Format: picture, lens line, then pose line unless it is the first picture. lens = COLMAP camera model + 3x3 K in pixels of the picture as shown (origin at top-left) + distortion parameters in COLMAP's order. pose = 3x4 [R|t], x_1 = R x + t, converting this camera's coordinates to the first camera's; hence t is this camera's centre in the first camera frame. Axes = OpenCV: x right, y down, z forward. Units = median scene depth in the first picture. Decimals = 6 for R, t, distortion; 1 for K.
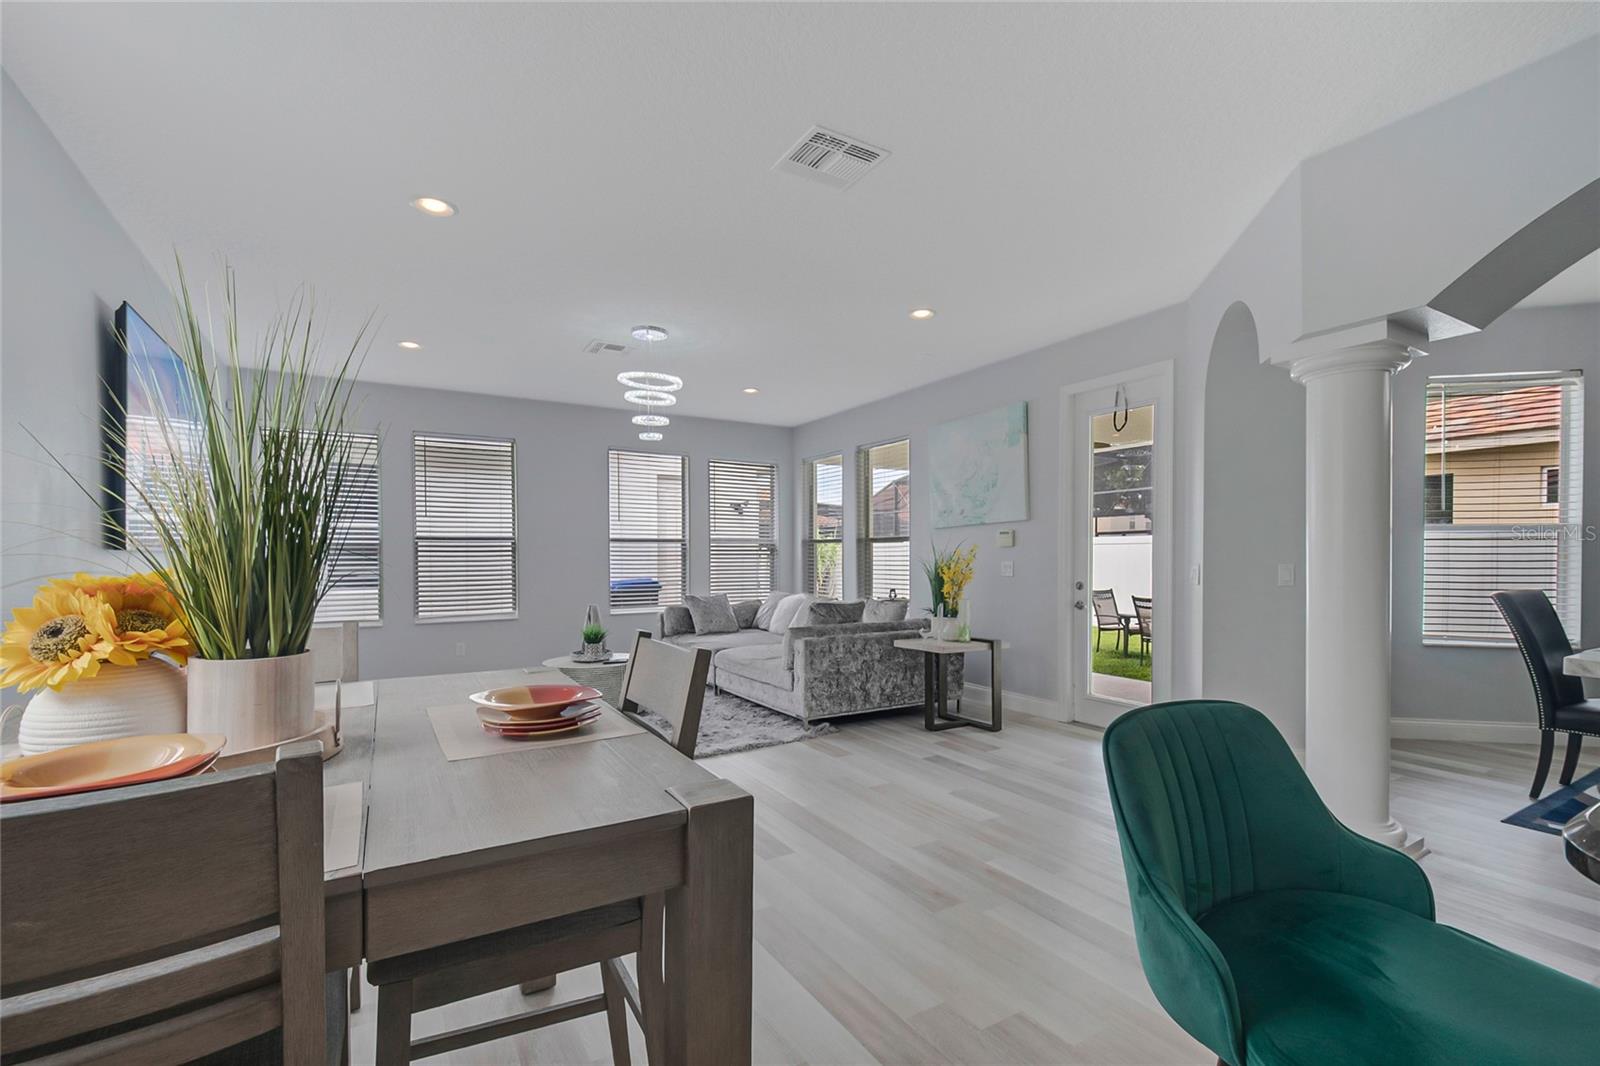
lens RADIAL K [[715.2, 0, 794.1], [0, 715.2, 564.7], [0, 0, 1]] dist [0.030747, 0.000054]
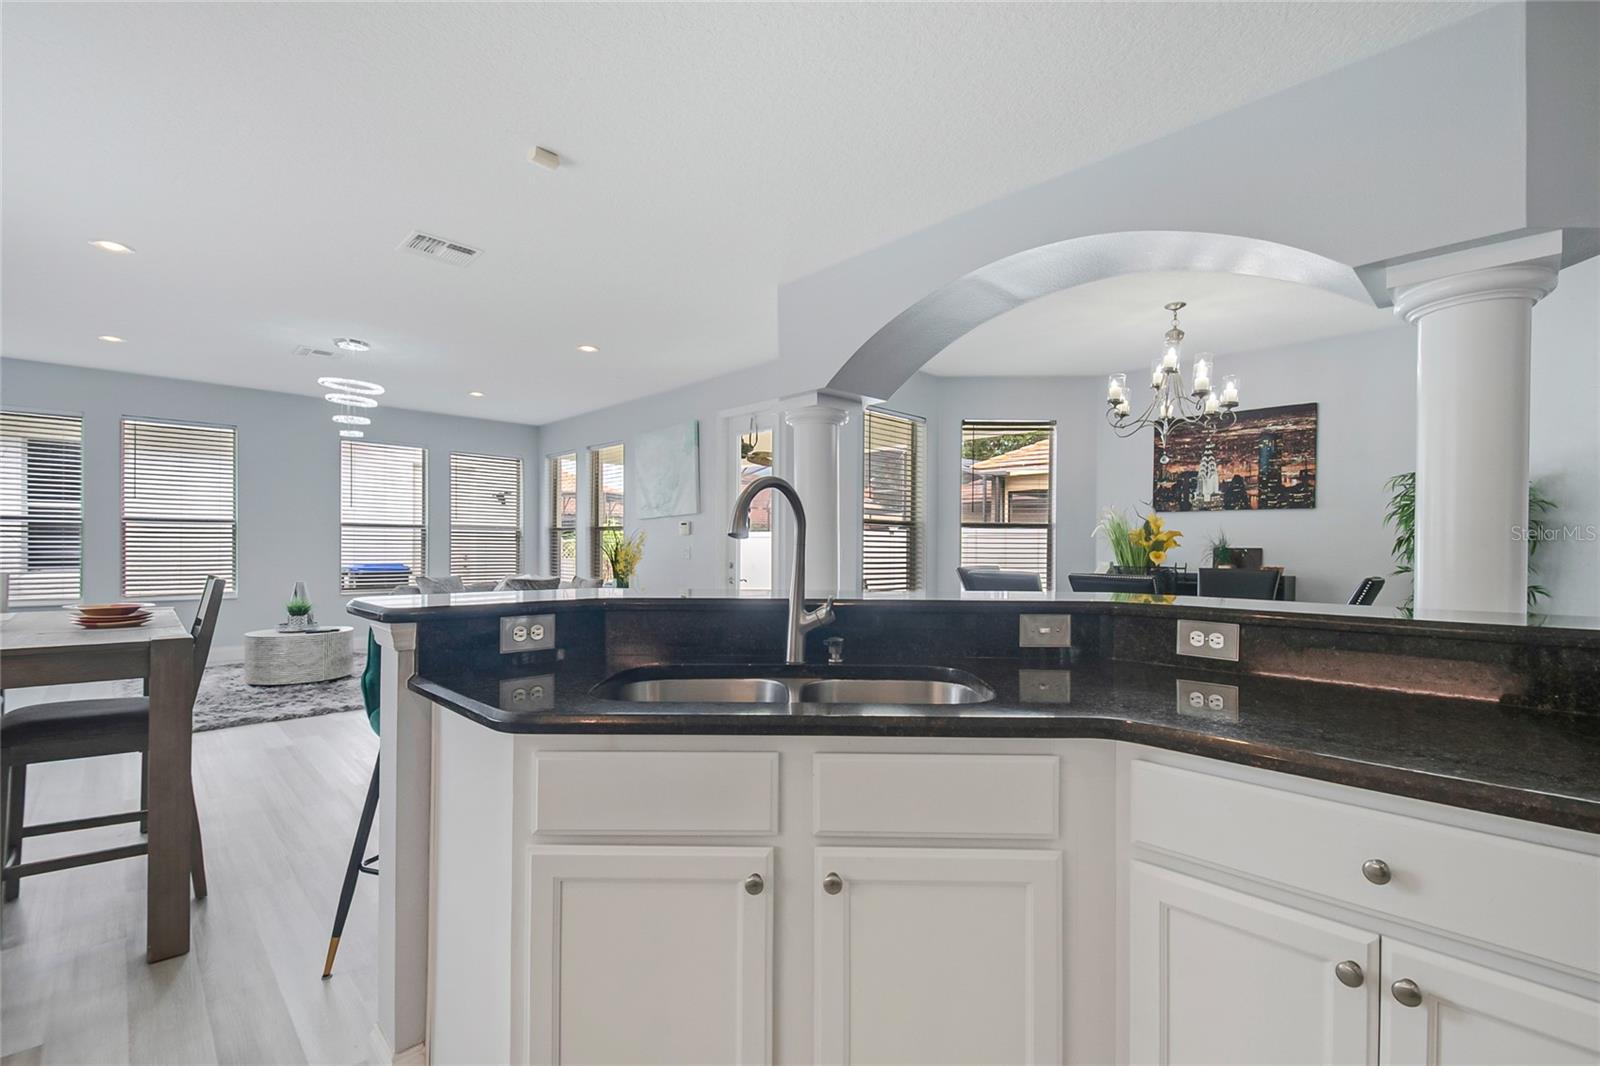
lens RADIAL K [[708.7, 0, 804.4], [0, 708.7, 546.4], [0, 0, 1]] dist [0.018254, -0.019762]
pose [[0.970401, 0.011108, 0.241244, 0.207116], [-0.007243, 0.999831, -0.016902, 0.014692], [-0.241391, 0.014655, 0.970317, -0.251518]]
